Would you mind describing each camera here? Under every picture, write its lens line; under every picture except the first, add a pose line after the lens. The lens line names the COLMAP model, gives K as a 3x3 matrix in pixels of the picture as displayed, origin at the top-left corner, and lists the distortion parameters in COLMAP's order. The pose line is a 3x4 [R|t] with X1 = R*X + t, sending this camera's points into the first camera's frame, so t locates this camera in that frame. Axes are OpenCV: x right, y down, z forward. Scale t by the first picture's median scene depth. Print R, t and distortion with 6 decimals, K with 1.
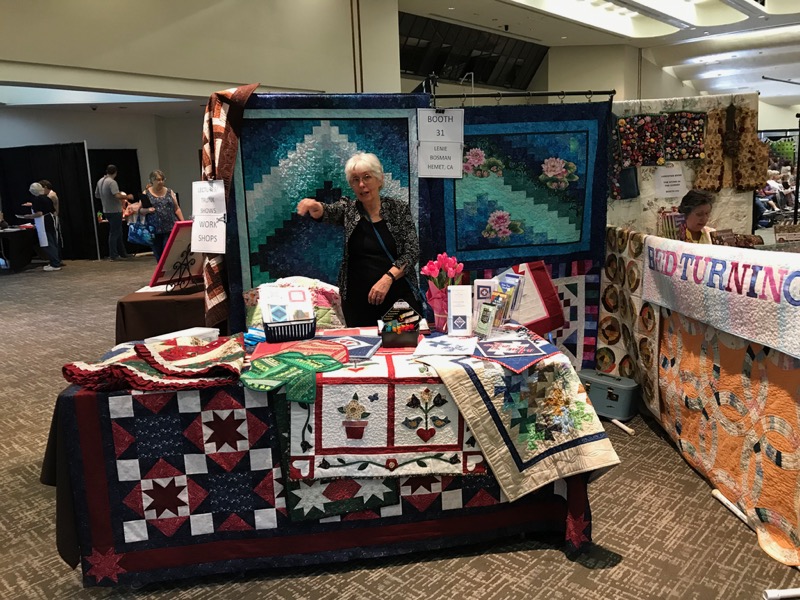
lens RADIAL K [[656.1, 0, 399.6], [0, 656.1, 303.5], [0, 0, 1]] dist [0.014886, -0.010159]
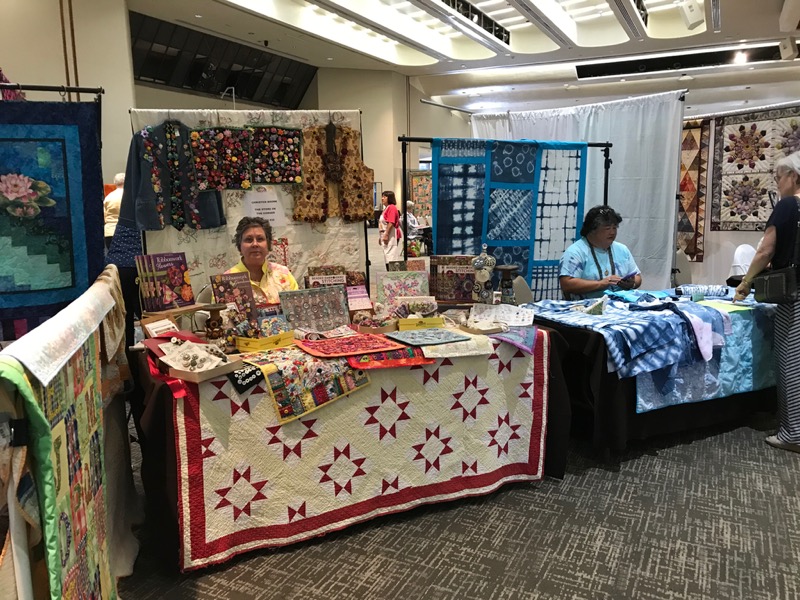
lens RADIAL K [[656.1, 0, 402.1], [0, 656.1, 296.6], [0, 0, 1]] dist [0.014886, -0.010159]
pose [[0.962307, -0.015509, 0.271523, 0.355029], [0.026152, 0.999023, -0.035621, -0.038730], [-0.270705, 0.041380, 0.961773, 0.149194]]
